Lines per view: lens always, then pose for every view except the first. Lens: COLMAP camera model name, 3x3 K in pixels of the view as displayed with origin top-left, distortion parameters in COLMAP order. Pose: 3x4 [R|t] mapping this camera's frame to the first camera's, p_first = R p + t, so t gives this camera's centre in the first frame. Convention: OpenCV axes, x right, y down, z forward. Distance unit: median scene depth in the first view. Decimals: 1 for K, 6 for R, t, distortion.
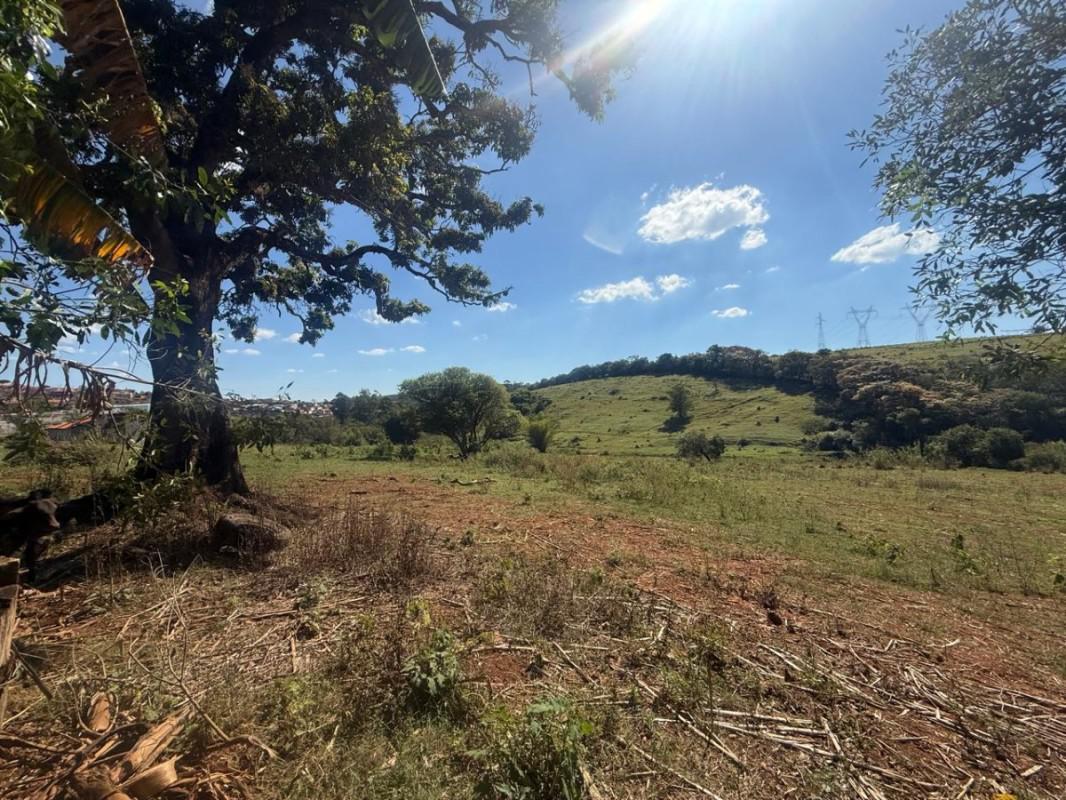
lens RADIAL K [[423.8, 0, 530.4], [0, 423.8, 400.0], [0, 0, 1]] dist [-0.000150, 0.000000]
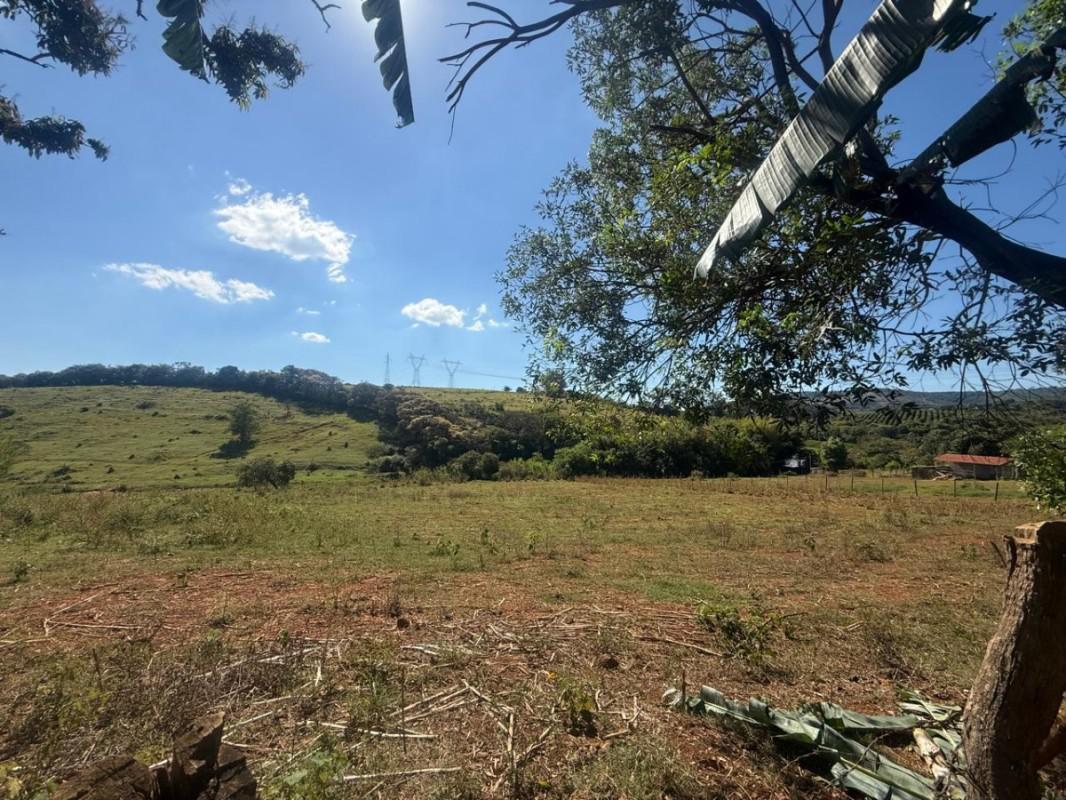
lens RADIAL K [[423.8, 0, 530.4], [0, 423.8, 400.0], [0, 0, 1]] dist [-0.000150, 0.000000]
pose [[0.589956, 0.096371, 0.801664, -0.034971], [-0.050367, 0.995310, -0.082585, -0.003817], [-0.805863, 0.008344, 0.592043, 0.001349]]
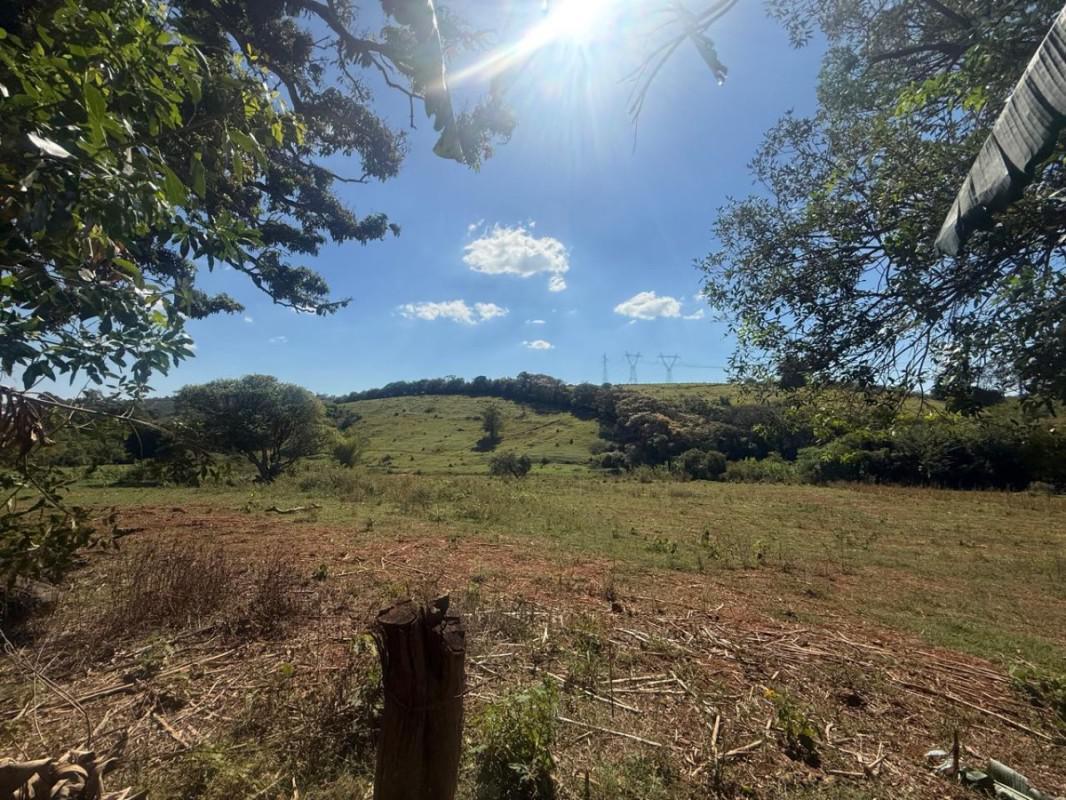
lens RADIAL K [[423.8, 0, 530.4], [0, 423.8, 400.0], [0, 0, 1]] dist [-0.000150, 0.000000]
pose [[0.906817, 0.059221, 0.417344, -0.035702], [-0.041166, 0.997791, -0.052141, -0.004529], [-0.419510, 0.030102, 0.907252, -0.009653]]
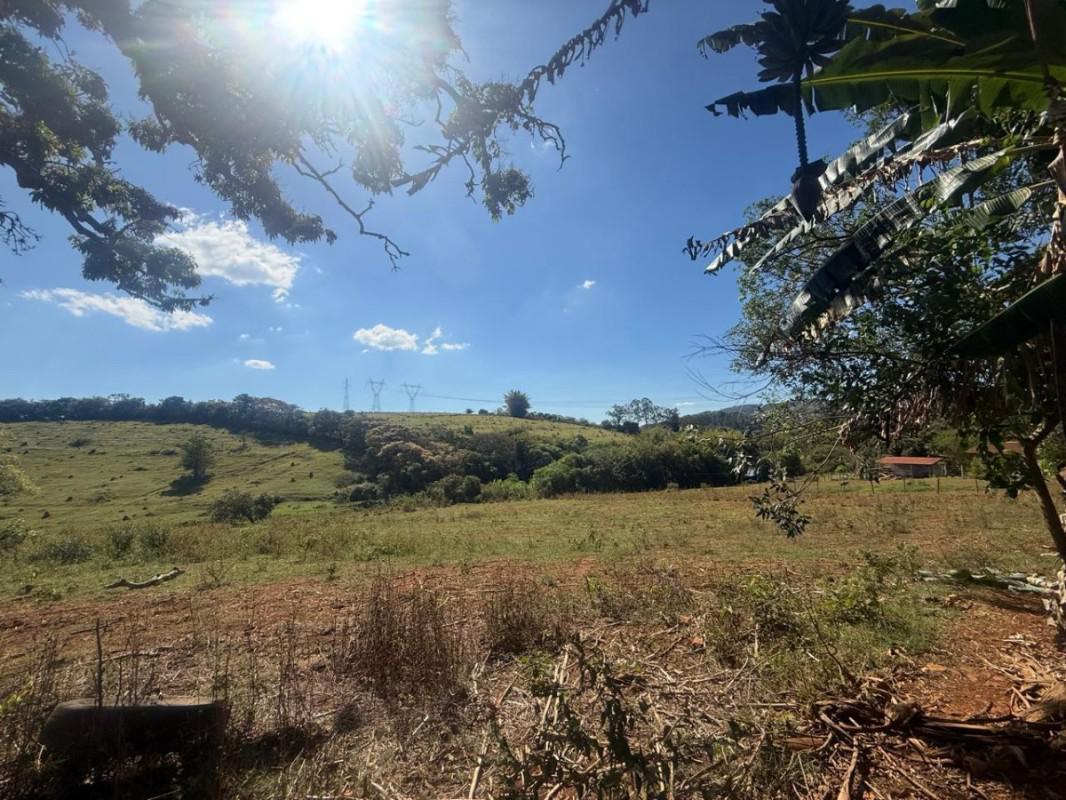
lens RADIAL K [[423.6, 0, 531.5], [0, 423.6, 403.5], [0, 0, 1]] dist [0.001074, 0.000016]
pose [[0.509304, 0.112497, 0.853202, -0.208105], [-0.007189, 0.991941, -0.126499, 0.004631], [-0.860557, 0.058292, 0.506008, 0.088960]]
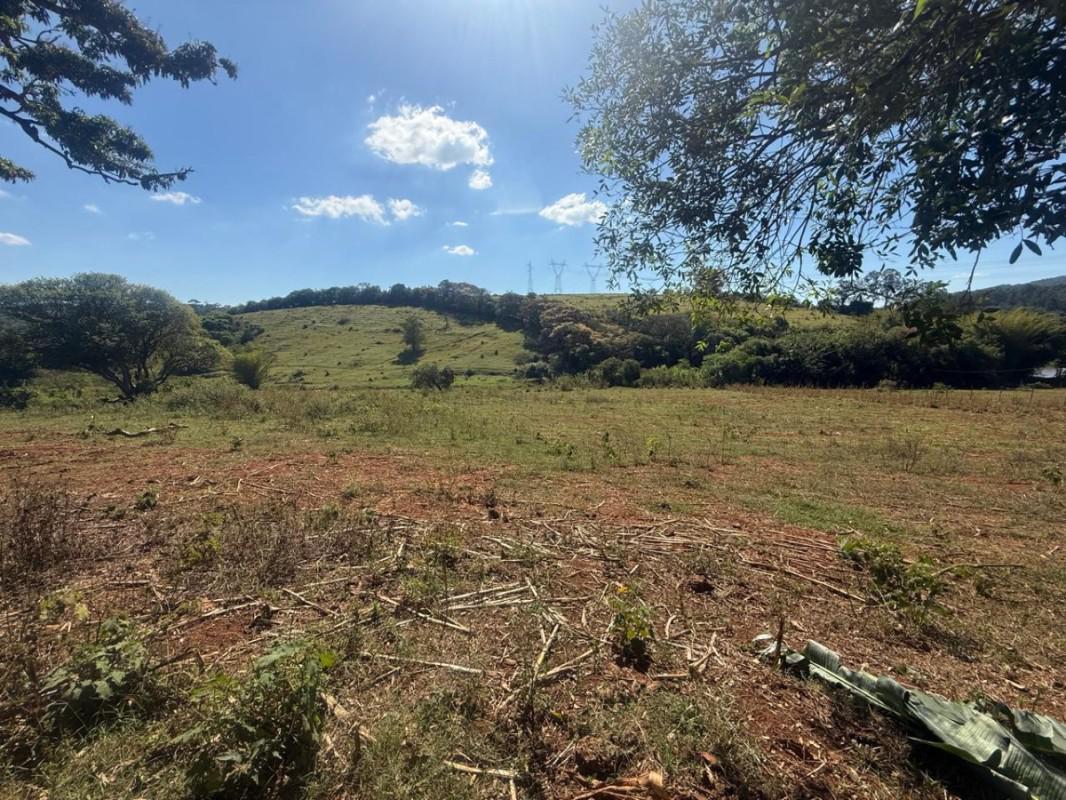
lens RADIAL K [[423.8, 0, 530.4], [0, 423.8, 400.0], [0, 0, 1]] dist [-0.000150, 0.000000]
pose [[0.821566, -0.058231, 0.567132, -0.000319], [-0.032181, 0.988447, 0.148109, 0.002182], [-0.569205, -0.139932, 0.810200, 0.001889]]
